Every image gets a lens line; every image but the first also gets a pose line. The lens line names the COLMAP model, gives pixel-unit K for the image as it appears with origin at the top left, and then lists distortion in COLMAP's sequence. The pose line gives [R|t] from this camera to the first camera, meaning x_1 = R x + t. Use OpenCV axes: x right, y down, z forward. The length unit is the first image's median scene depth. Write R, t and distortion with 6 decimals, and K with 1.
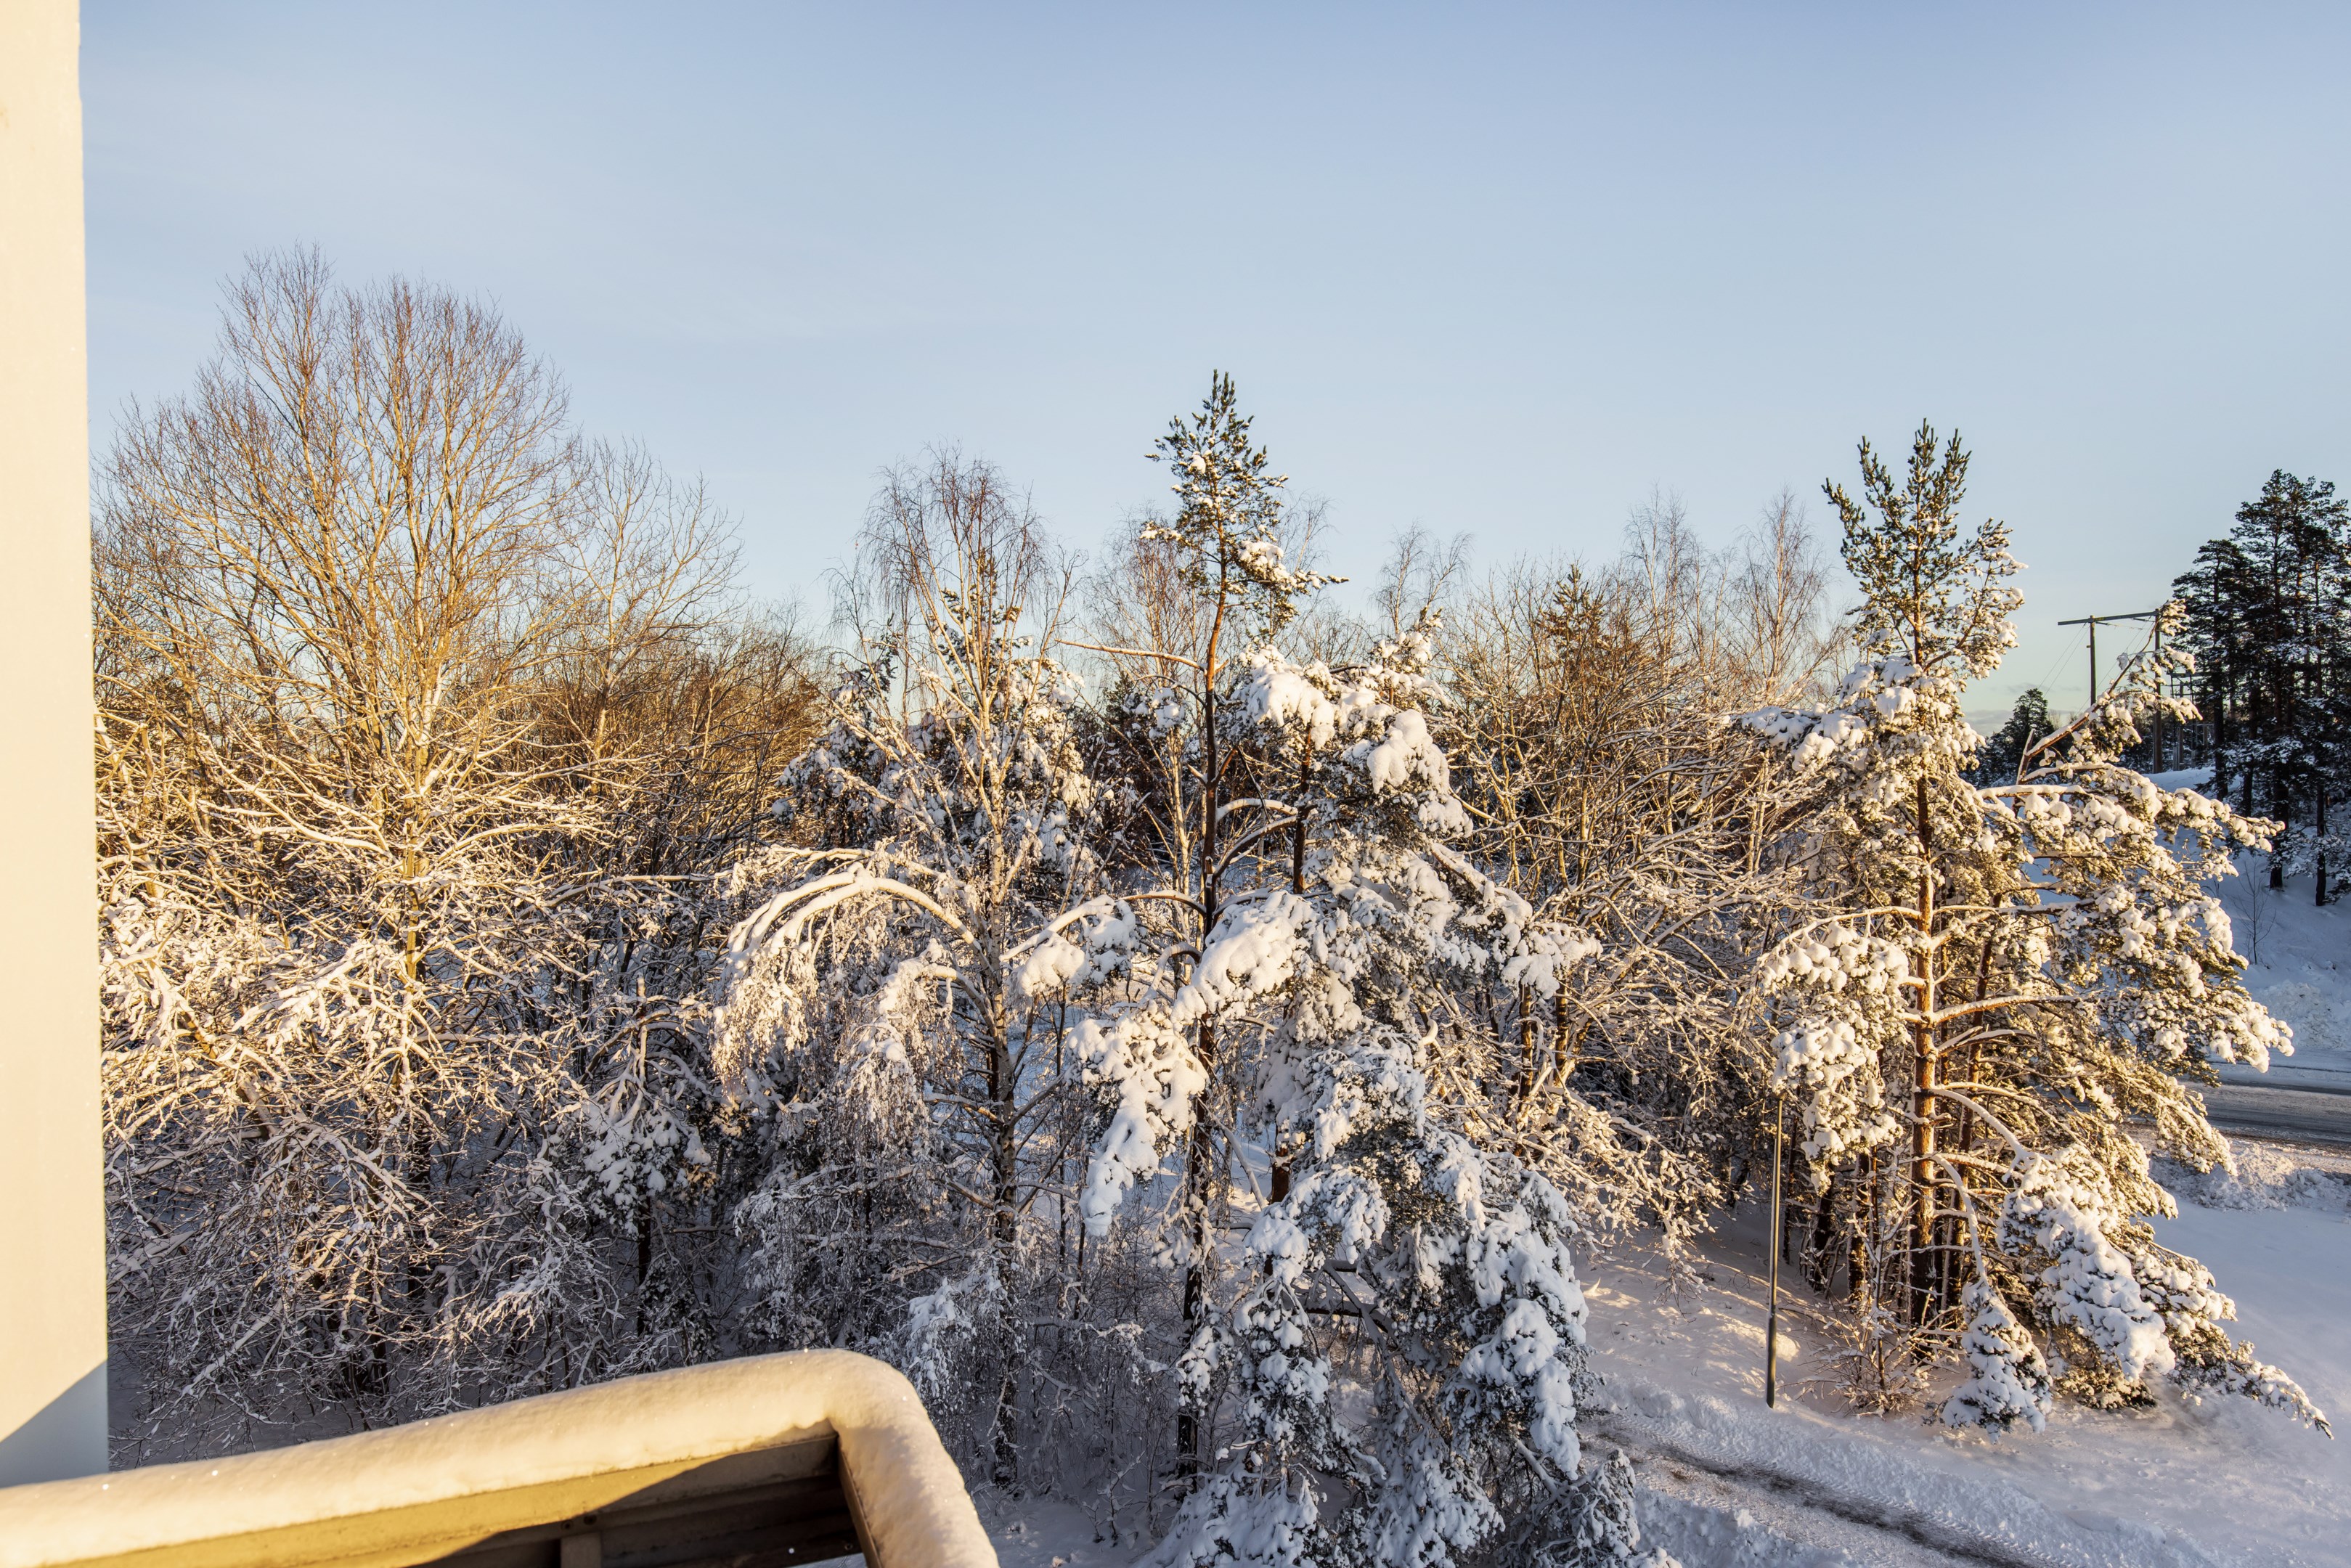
lens RADIAL K [[1366.0, 0, 1175.5], [0, 1366.0, 784.0], [0, 0, 1]] dist [0.004671, -0.001481]
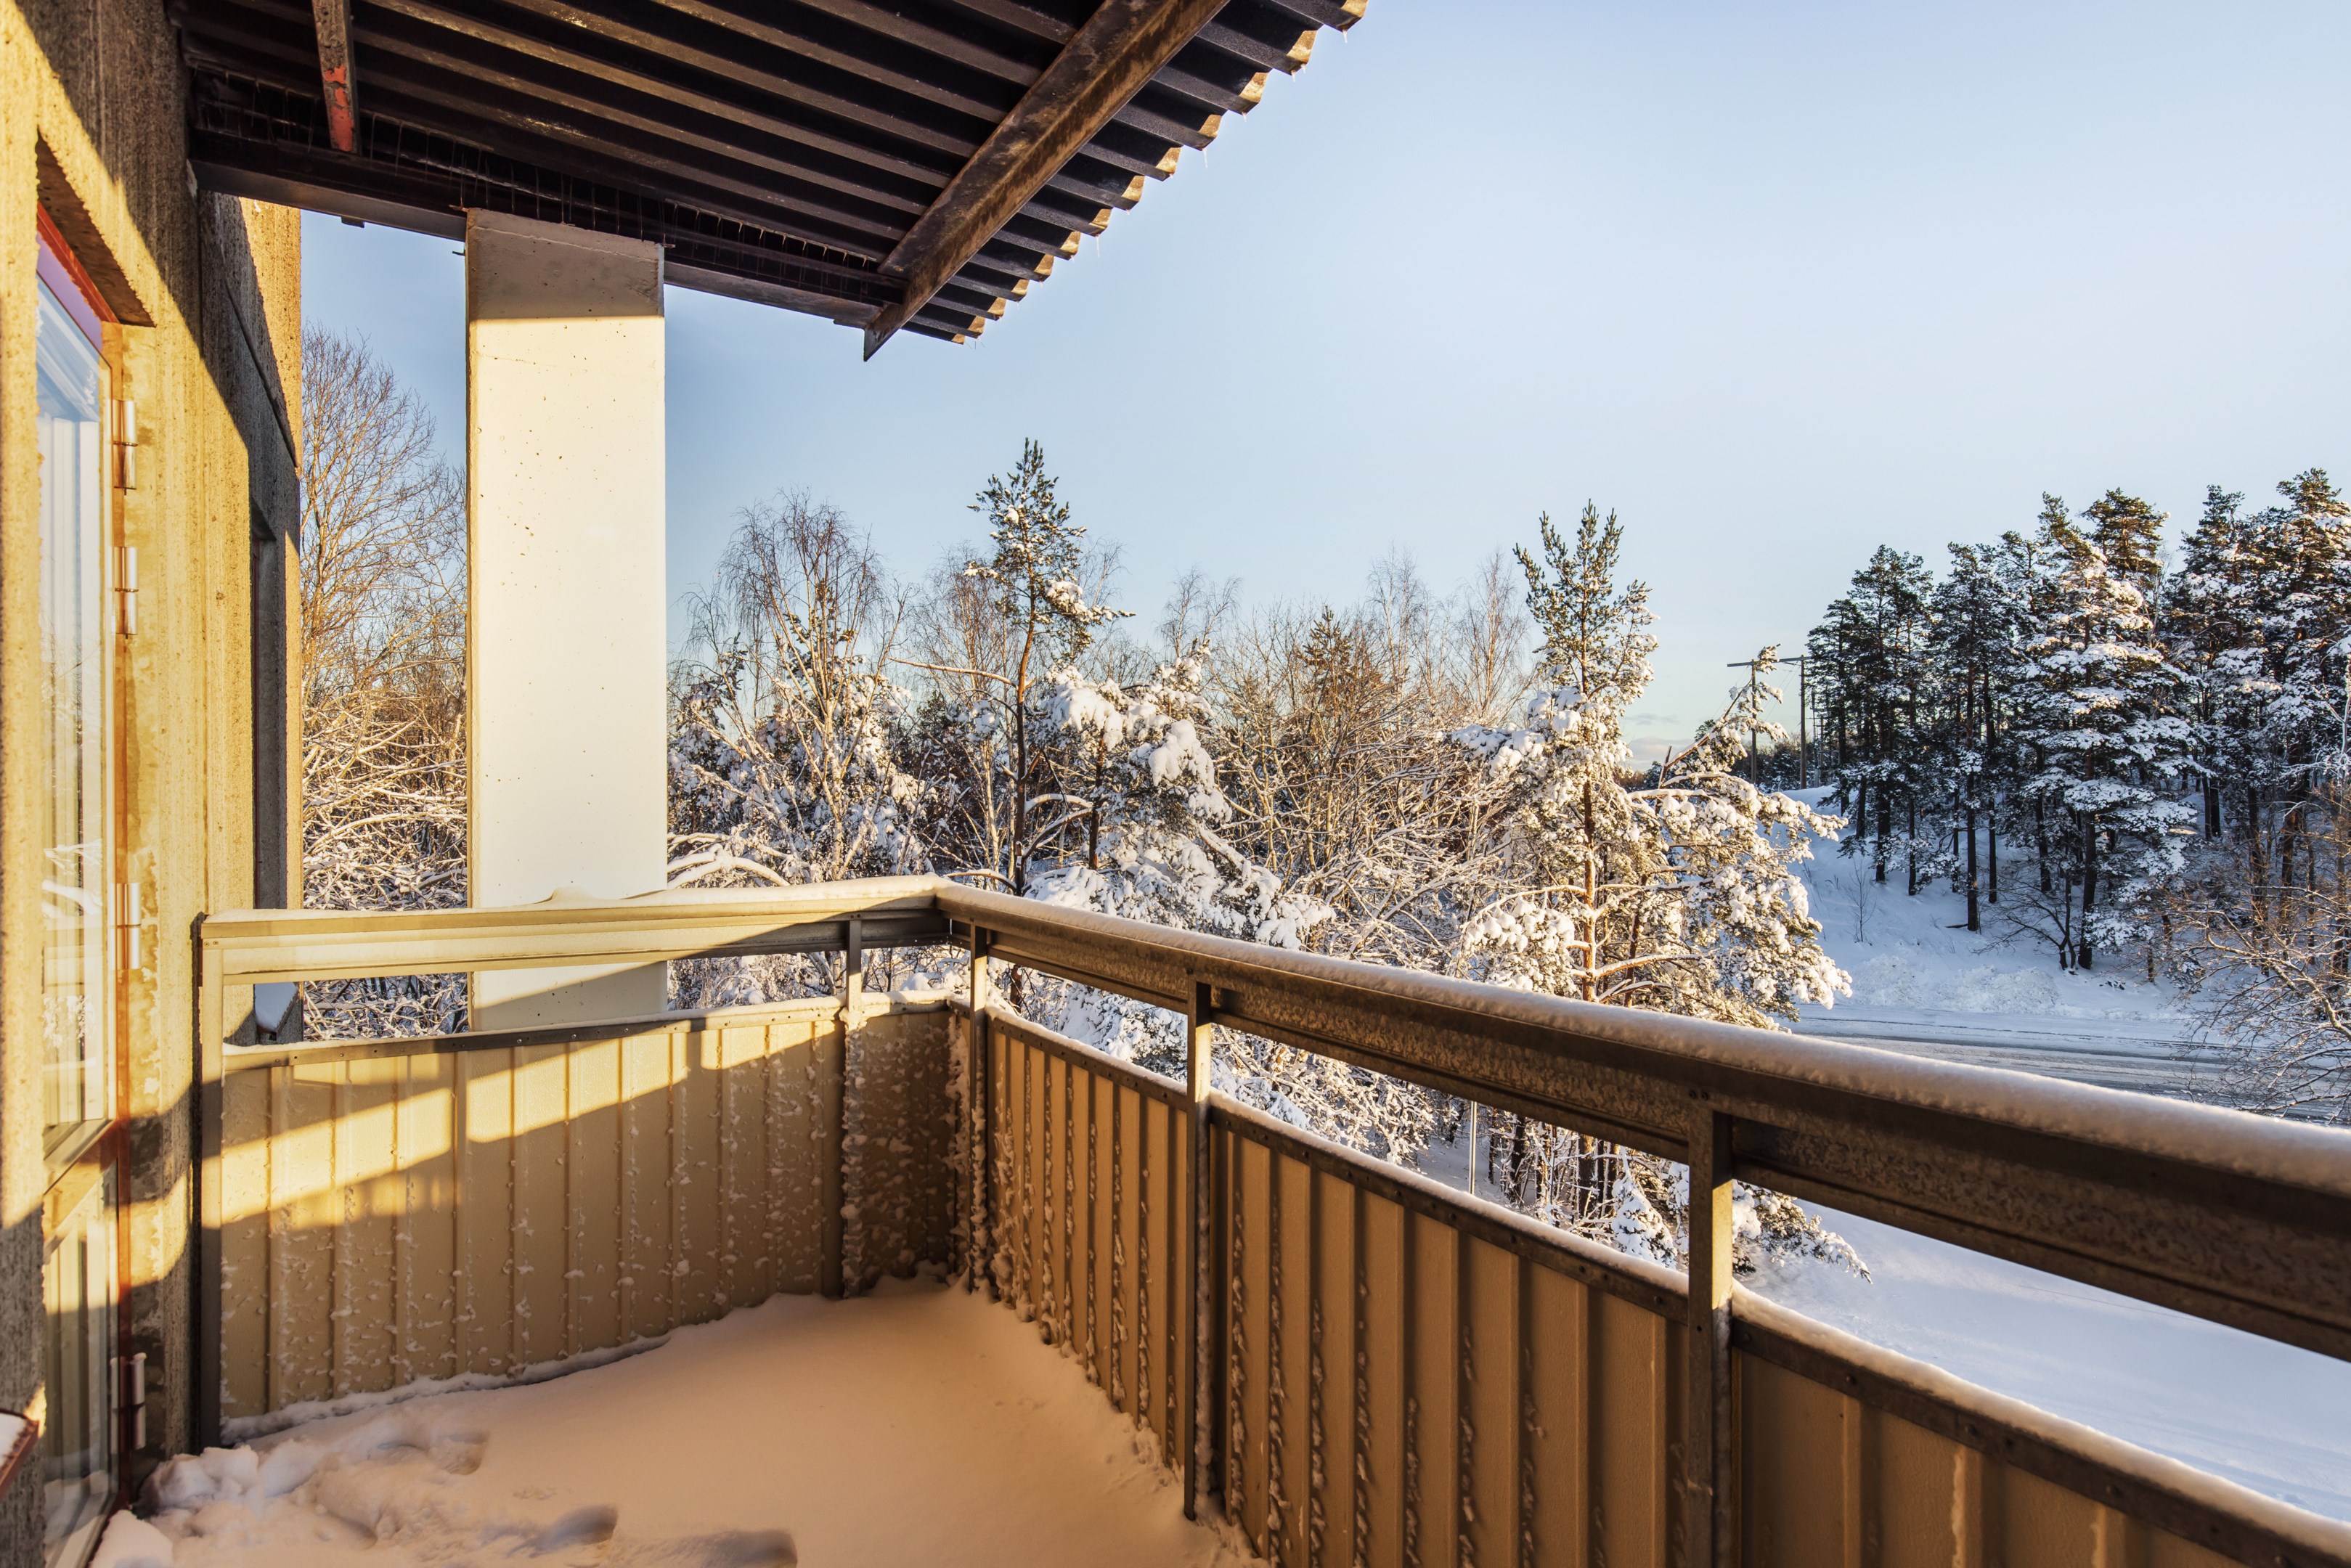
lens RADIAL K [[1294.4, 0, 1169.7], [0, 1294.4, 781.2], [0, 0, 1]] dist [0.004582, -0.000721]
pose [[0.989136, 0.007719, 0.146798, -0.010675], [-0.005218, 0.999835, -0.017415, 0.017640], [-0.146908, 0.016460, 0.989013, -0.130970]]
